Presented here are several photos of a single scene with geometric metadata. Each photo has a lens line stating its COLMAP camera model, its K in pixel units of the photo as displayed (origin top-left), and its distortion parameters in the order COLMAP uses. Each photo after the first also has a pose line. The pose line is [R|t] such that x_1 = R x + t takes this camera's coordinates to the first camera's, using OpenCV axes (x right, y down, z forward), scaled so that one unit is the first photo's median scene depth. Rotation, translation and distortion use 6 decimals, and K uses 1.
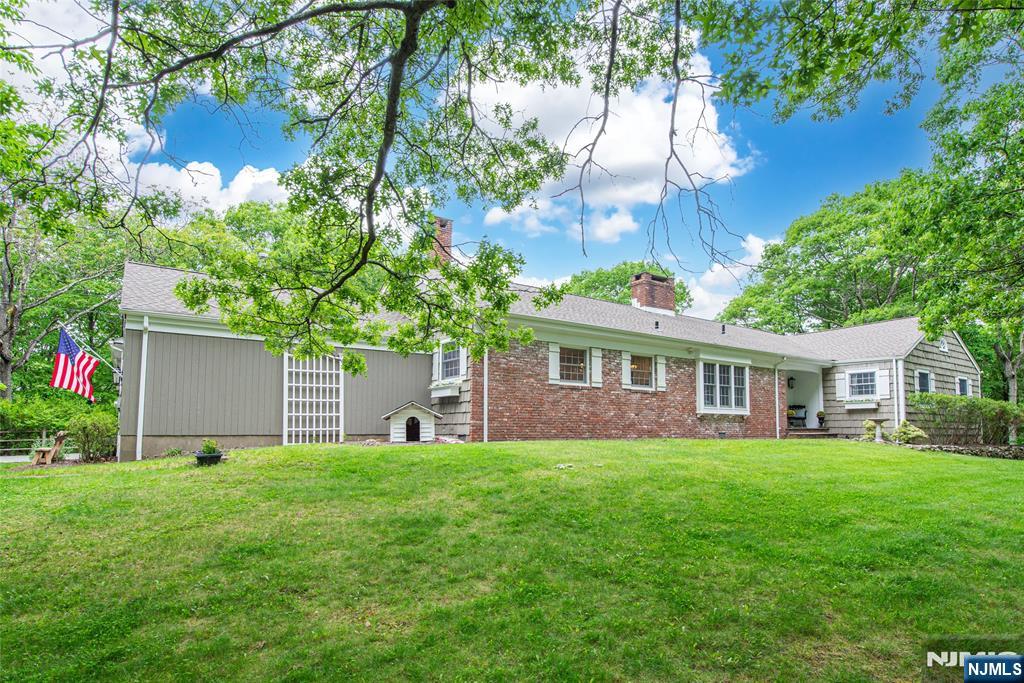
lens RADIAL K [[559.9, 0, 512.0], [0, 559.9, 341.5], [0, 0, 1]] dist [-0.002451, -0.001718]
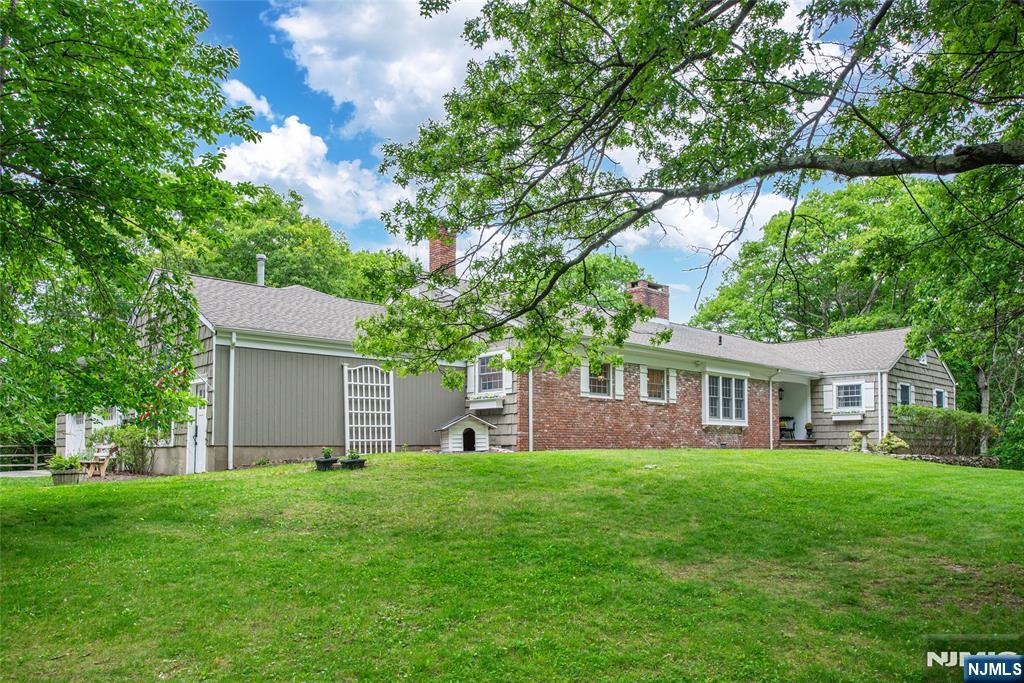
lens RADIAL K [[712.1, 0, 493.3], [0, 712.1, 344.0], [0, 0, 1]] dist [-0.000040, 0.004012]
pose [[0.992261, 0.013541, 0.123428, -0.203733], [-0.015261, 0.999799, 0.012998, -0.029560], [-0.123228, -0.014781, 0.992268, -0.236097]]
